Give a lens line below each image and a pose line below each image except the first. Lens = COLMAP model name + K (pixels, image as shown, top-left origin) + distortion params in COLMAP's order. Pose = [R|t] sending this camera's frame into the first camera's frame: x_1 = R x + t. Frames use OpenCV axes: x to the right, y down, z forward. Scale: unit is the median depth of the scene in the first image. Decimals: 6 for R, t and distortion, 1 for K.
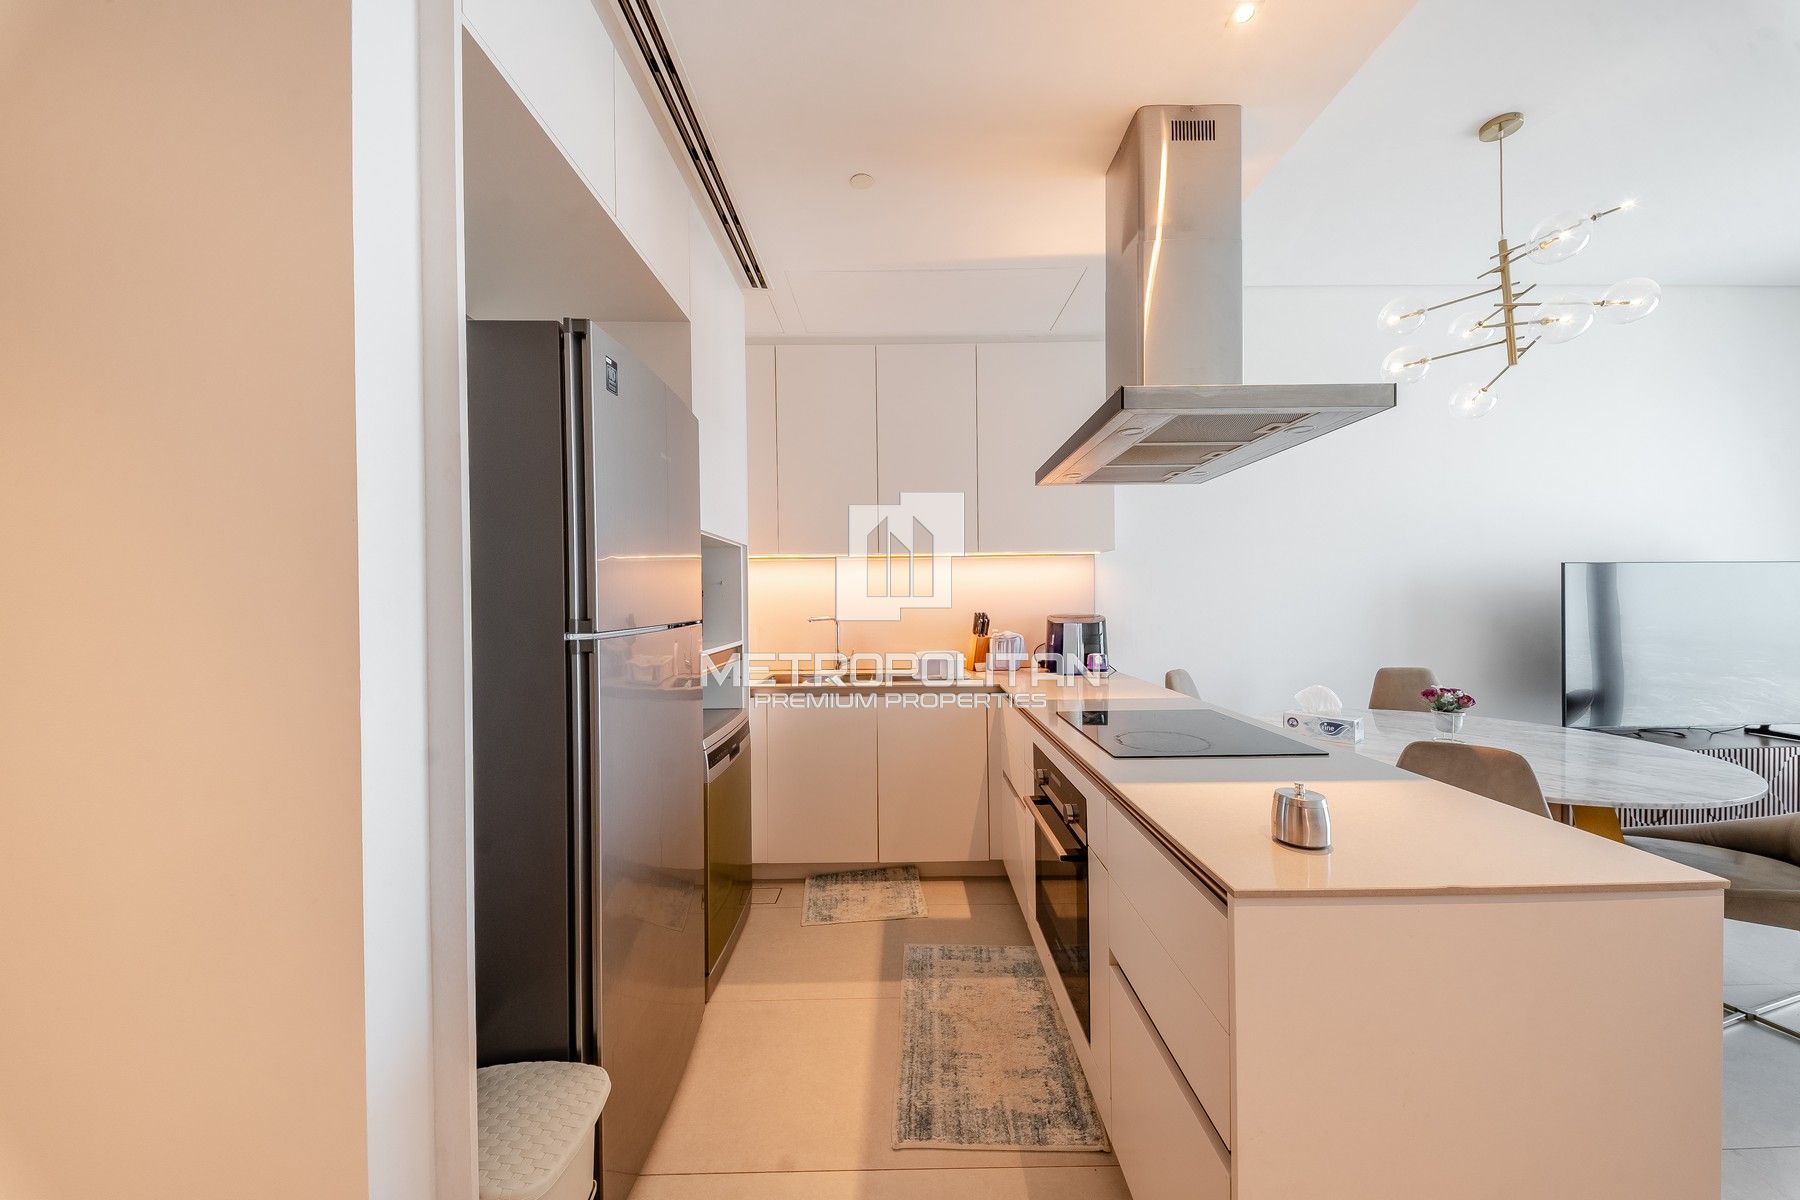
lens RADIAL K [[625.7, 0, 891.2], [0, 625.7, 602.4], [0, 0, 1]] dist [0.009053, -0.004030]
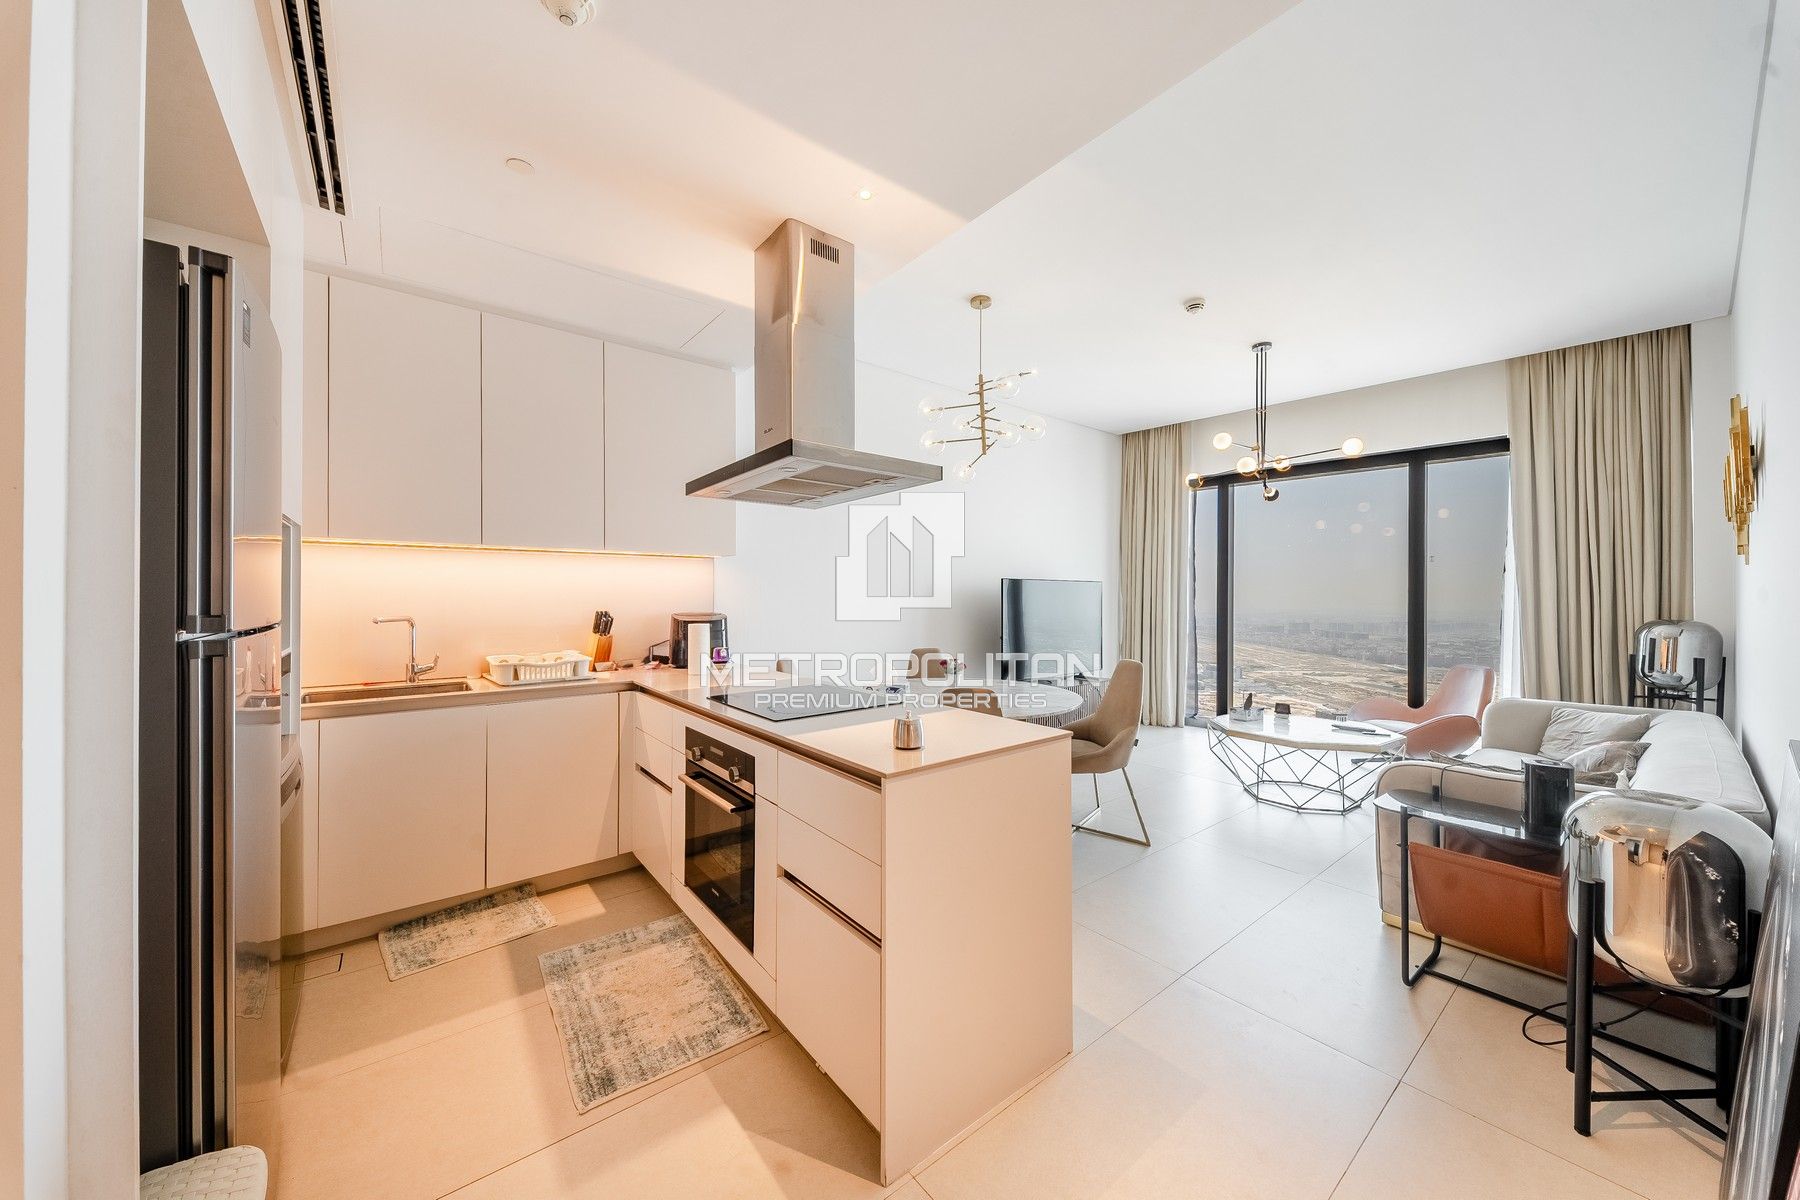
lens RADIAL K [[625.7, 0, 902.9], [0, 625.7, 603.6], [0, 0, 1]] dist [0.009053, -0.004030]
pose [[0.782598, 0.004849, 0.622509, -0.165720], [-0.004630, 0.999987, -0.001969, 0.004848], [-0.622511, -0.001341, 0.782610, -0.117937]]
